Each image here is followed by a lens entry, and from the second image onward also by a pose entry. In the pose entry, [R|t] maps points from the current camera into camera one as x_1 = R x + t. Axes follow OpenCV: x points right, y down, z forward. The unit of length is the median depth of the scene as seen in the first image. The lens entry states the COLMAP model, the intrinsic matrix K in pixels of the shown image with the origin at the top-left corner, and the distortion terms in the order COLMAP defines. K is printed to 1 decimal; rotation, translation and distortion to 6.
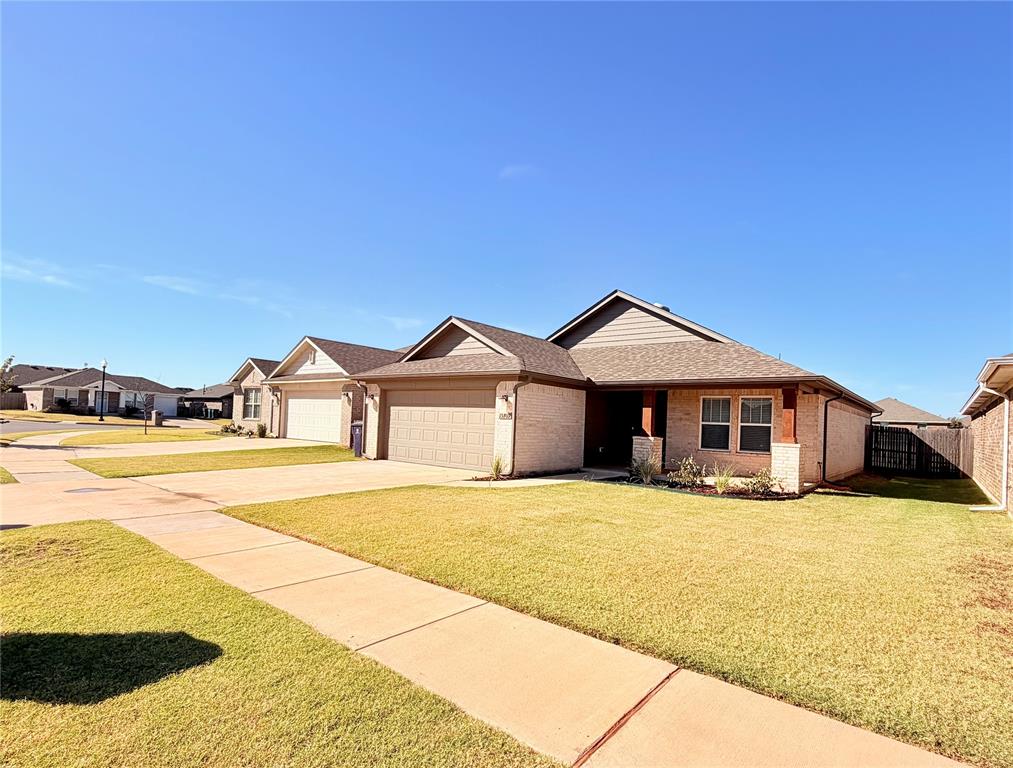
lens RADIAL K [[513.6, 0, 551.4], [0, 513.6, 417.9], [0, 0, 1]] dist [0.001646, 0.000073]
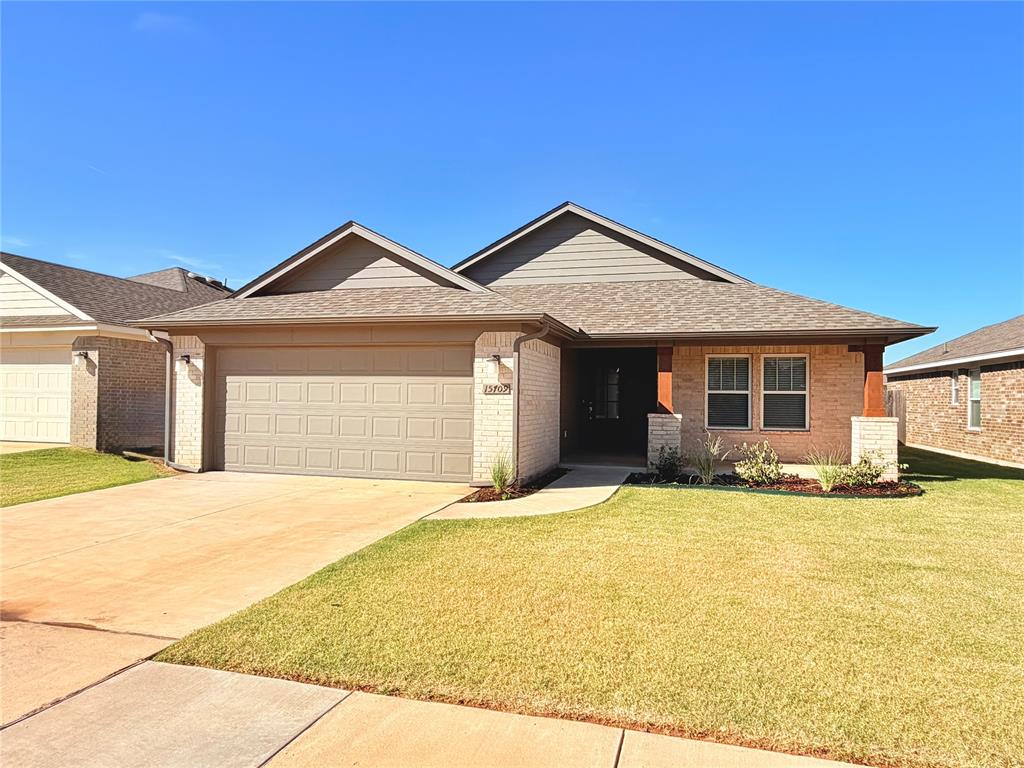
lens RADIAL K [[654.7, 0, 513.5], [0, 654.7, 389.1], [0, 0, 1]] dist [-0.000342, 0.002487]
pose [[0.930691, -0.023922, 0.365024, -0.300569], [0.020614, 0.999704, 0.012958, -0.011540], [-0.365226, -0.004536, 0.930908, 0.230342]]
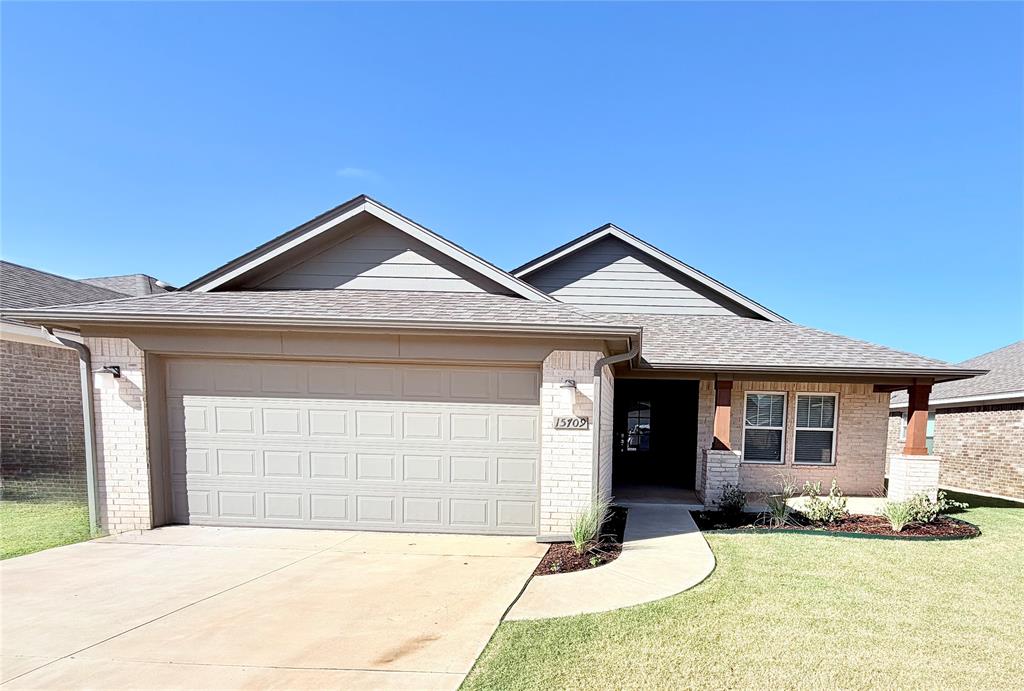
lens RADIAL K [[502.3, 0, 626.8], [0, 502.3, 473.6], [0, 0, 1]] dist [0.001743, -0.002190]
pose [[0.813013, -0.069764, 0.578051, -0.277637], [-0.002293, 0.992404, 0.122996, -0.012756], [-0.582241, -0.101323, 0.806677, 0.490206]]
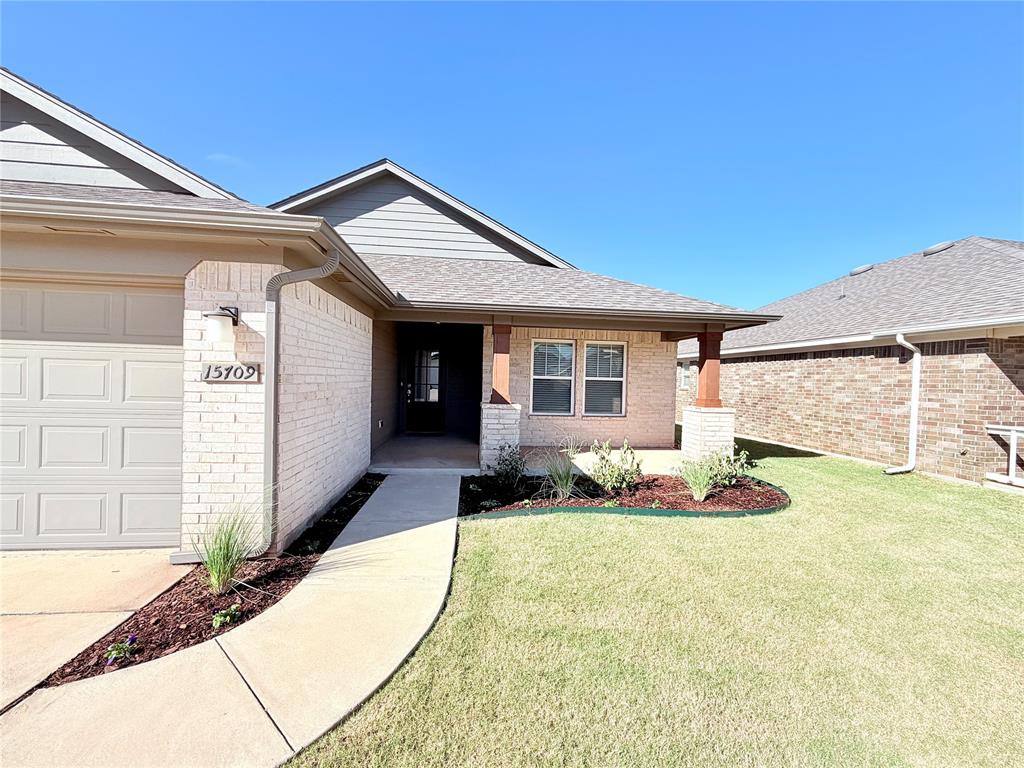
lens RADIAL K [[408.5, 0, 509.7], [0, 408.5, 387.6], [0, 0, 1]] dist [-0.001414, 0.000307]
pose [[0.737581, -0.036520, 0.674270, -0.113016], [-0.005727, 0.998162, 0.060328, -0.009331], [-0.675234, -0.048359, 0.736017, 0.594678]]
